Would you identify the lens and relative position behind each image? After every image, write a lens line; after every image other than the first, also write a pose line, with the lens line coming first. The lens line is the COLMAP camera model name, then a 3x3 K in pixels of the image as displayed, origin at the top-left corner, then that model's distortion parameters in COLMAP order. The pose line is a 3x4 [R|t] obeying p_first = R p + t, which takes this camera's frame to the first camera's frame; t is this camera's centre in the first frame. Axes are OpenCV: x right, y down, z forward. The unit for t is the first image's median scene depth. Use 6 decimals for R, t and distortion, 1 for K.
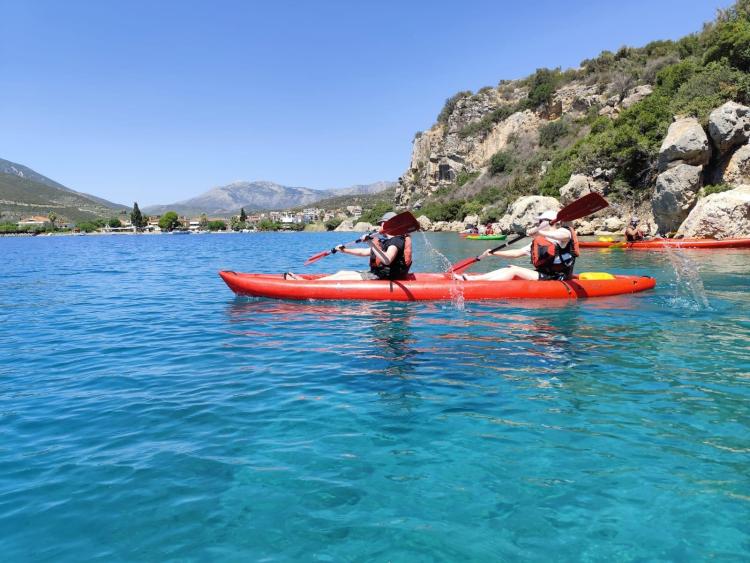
lens RADIAL K [[558.3, 0, 375.0], [0, 558.3, 281.5], [0, 0, 1]] dist [0.039854, -0.086790]
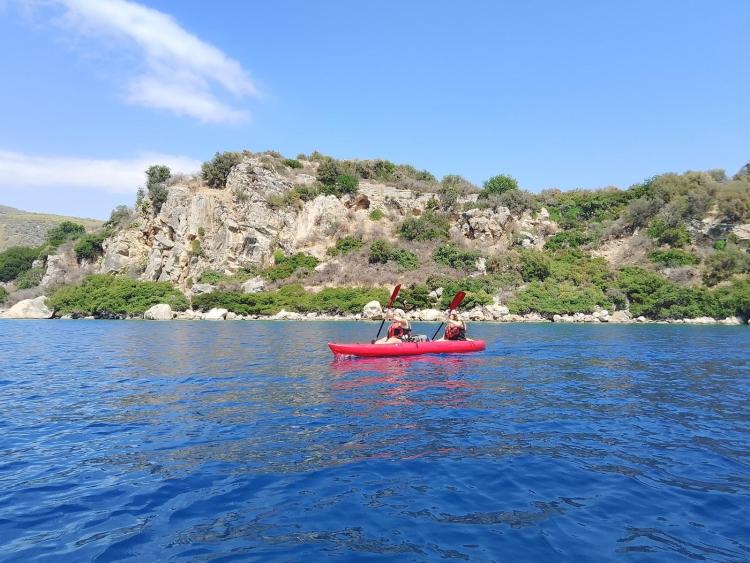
lens RADIAL K [[572.7, 0, 375.0], [0, 572.7, 281.5], [0, 0, 1]] dist [0.049049, -0.089439]
pose [[0.442621, 0.070029, 0.893970, -0.535417], [0.070040, 0.991200, -0.112324, -0.039992], [-0.893969, 0.112331, 0.433821, 0.489200]]
